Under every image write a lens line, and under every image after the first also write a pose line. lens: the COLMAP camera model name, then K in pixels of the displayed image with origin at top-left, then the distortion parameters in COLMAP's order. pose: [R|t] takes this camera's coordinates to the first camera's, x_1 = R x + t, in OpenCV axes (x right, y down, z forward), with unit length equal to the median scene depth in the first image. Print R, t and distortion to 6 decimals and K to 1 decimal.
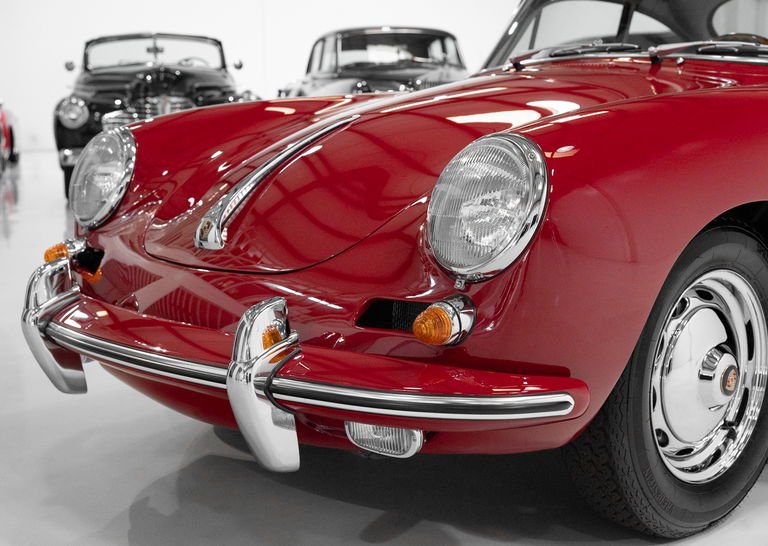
lens RADIAL K [[1262.8, 0, 360.8], [0, 1262.8, 284.8], [0, 0, 1]] dist [0.055634, 0.000000]
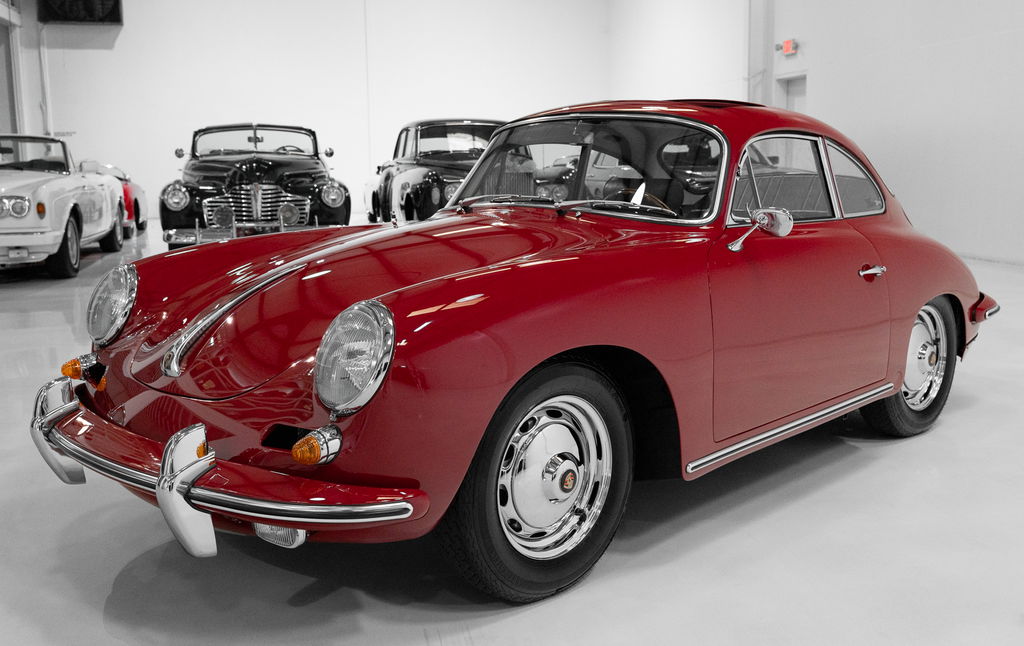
lens RADIAL K [[1132.4, 0, 512.7], [0, 1132.4, 320.8], [0, 0, 1]] dist [0.029045, 0.000000]
pose [[0.999409, 0.004848, 0.034025, 0.180246], [-0.004579, 0.999958, -0.007970, -0.073764], [-0.034063, 0.007809, 0.999389, -0.150363]]
